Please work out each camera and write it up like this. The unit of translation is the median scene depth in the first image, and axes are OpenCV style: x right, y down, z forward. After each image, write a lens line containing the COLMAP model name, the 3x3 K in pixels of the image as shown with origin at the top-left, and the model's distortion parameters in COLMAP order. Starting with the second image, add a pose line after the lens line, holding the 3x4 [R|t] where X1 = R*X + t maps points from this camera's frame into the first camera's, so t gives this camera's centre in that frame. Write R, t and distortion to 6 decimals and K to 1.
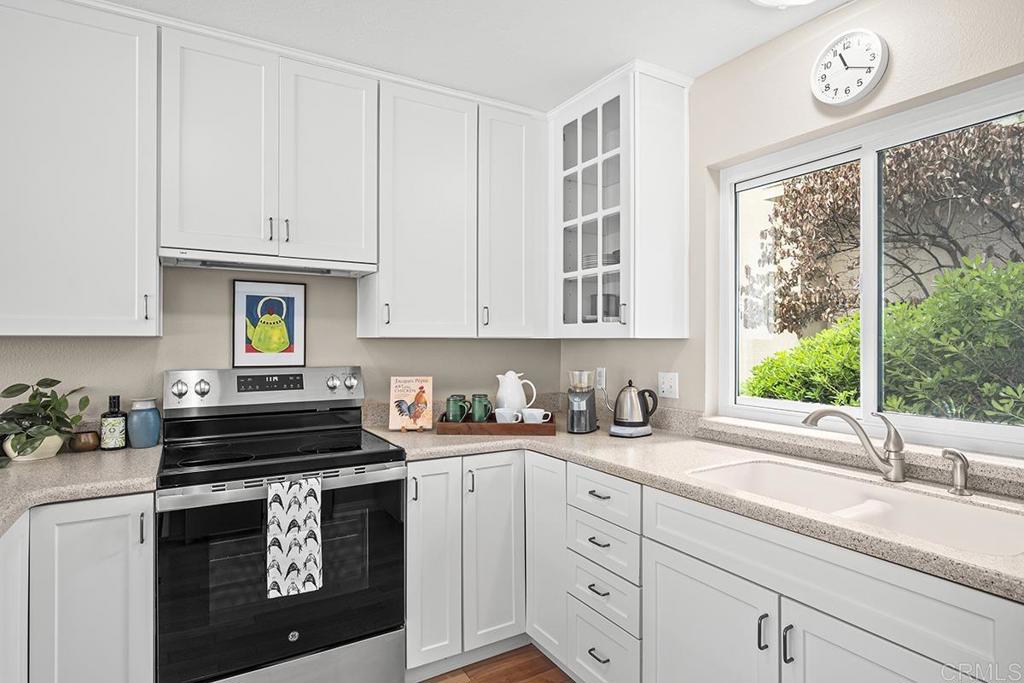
lens RADIAL K [[550.5, 0, 510.9], [0, 550.5, 337.2], [0, 0, 1]] dist [0.001961, -0.001855]
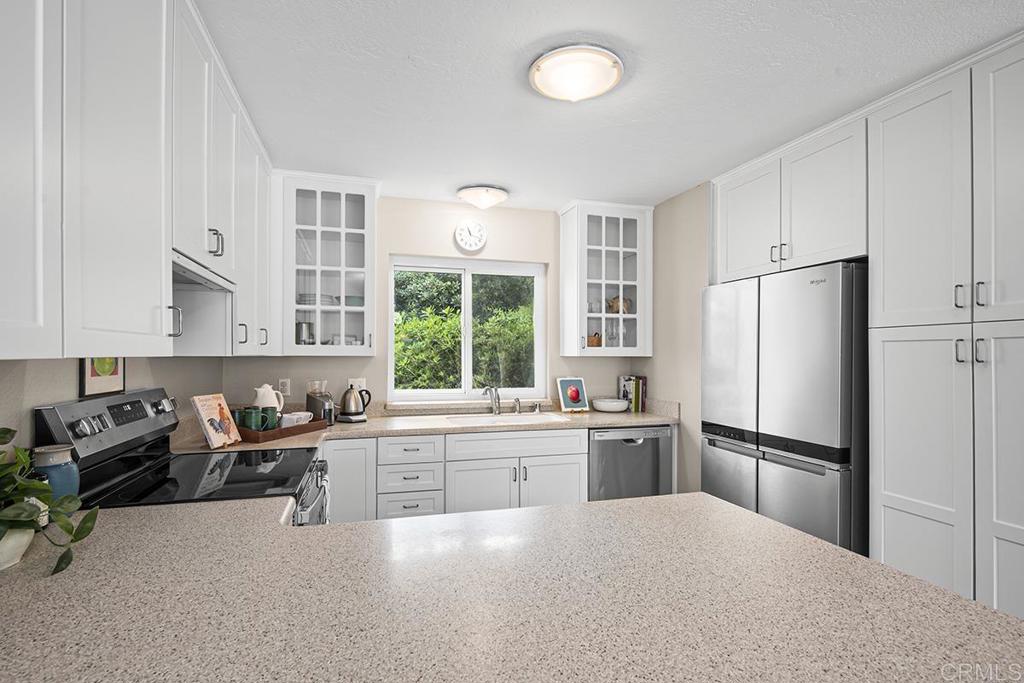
lens RADIAL K [[498.8, 0, 508.2], [0, 498.8, 353.4], [0, 0, 1]] dist [0.000512, -0.001079]
pose [[0.248121, 0.002121, 0.968727, -1.002927], [-0.010917, 0.999940, 0.000606, -0.011110], [-0.968667, -0.010726, 0.248130, 0.268715]]
